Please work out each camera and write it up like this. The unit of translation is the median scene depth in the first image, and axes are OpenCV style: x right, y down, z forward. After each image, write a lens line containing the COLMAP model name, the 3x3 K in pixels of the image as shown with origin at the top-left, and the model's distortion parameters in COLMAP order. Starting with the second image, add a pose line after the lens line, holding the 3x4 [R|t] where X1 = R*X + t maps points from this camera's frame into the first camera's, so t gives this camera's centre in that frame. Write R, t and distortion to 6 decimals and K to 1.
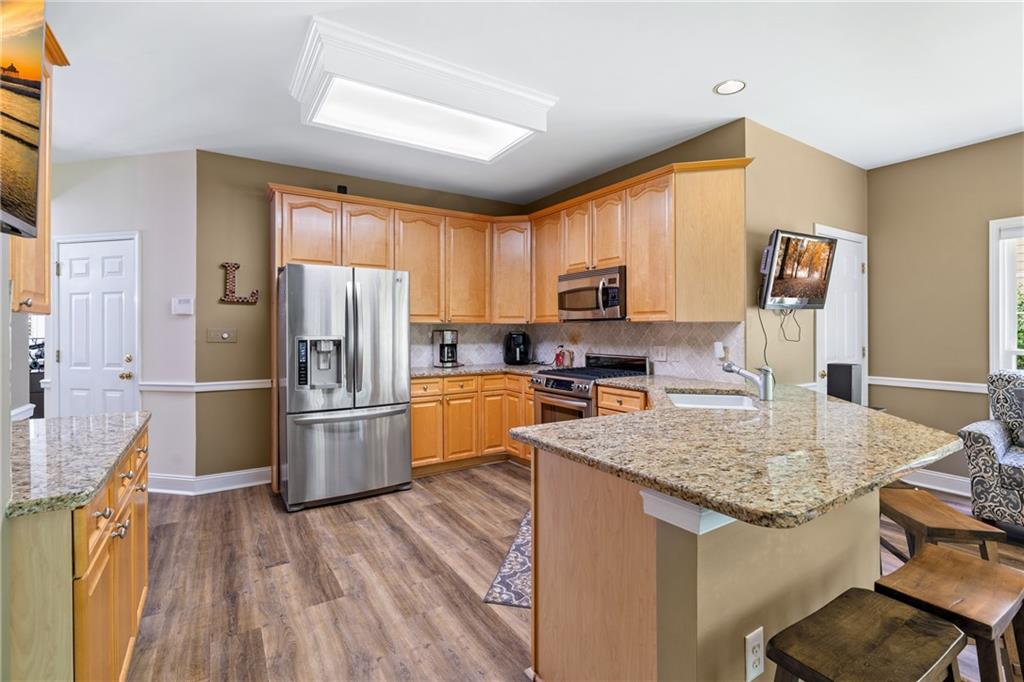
lens RADIAL K [[464.3, 0, 516.0], [0, 464.3, 330.0], [0, 0, 1]] dist [-0.010171, 0.005146]
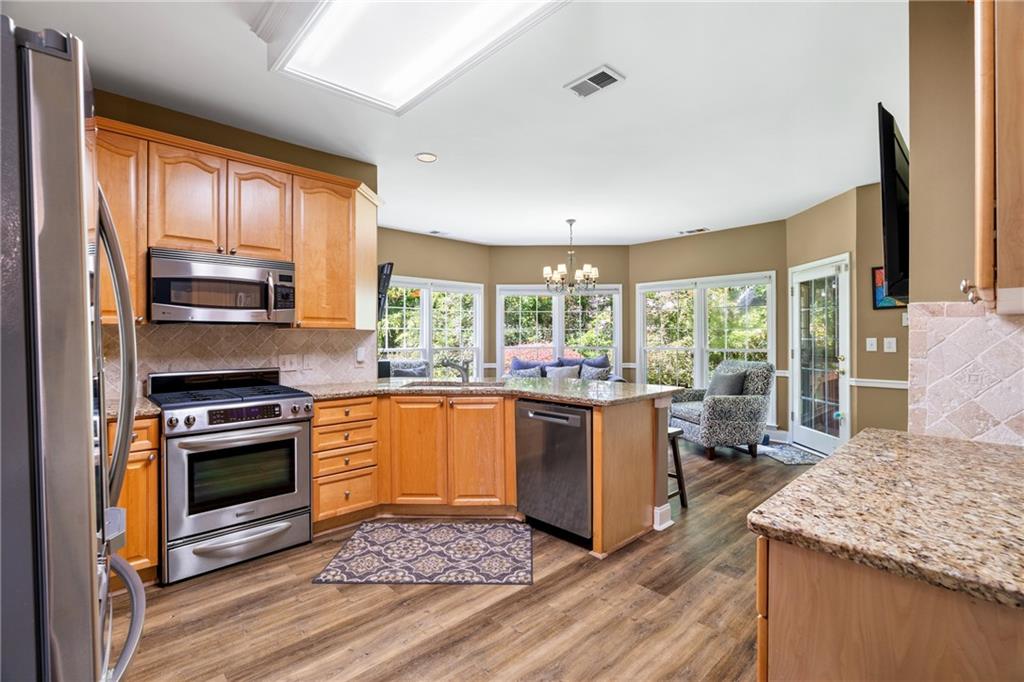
lens RADIAL K [[464.3, 0, 511.8], [0, 464.3, 340.2], [0, 0, 1]] dist [-0.010171, 0.005146]
pose [[-0.181810, -0.001641, 0.983332, -0.747016], [0.004288, 0.999988, 0.002461, 0.006214], [-0.983324, 0.004664, -0.181801, 0.819310]]
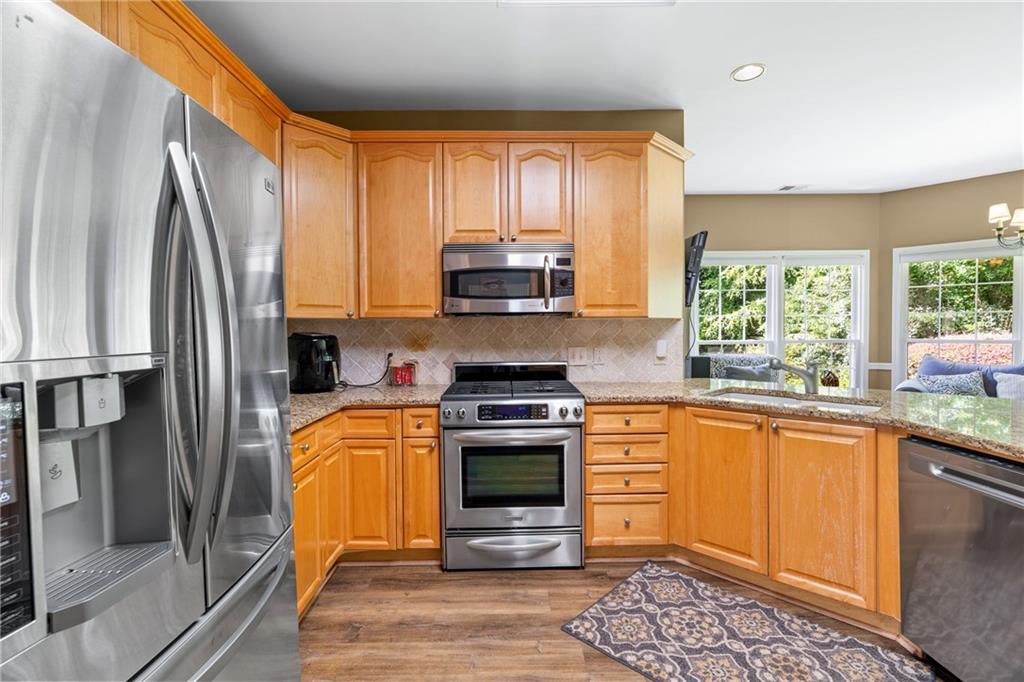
lens RADIAL K [[464.3, 0, 511.6], [0, 464.3, 338.7], [0, 0, 1]] dist [-0.010171, 0.005146]
pose [[0.535583, -0.019246, 0.844263, -0.505317], [0.007545, 0.999809, 0.018006, 0.003658], [-0.844449, -0.003273, 0.535626, 0.733915]]
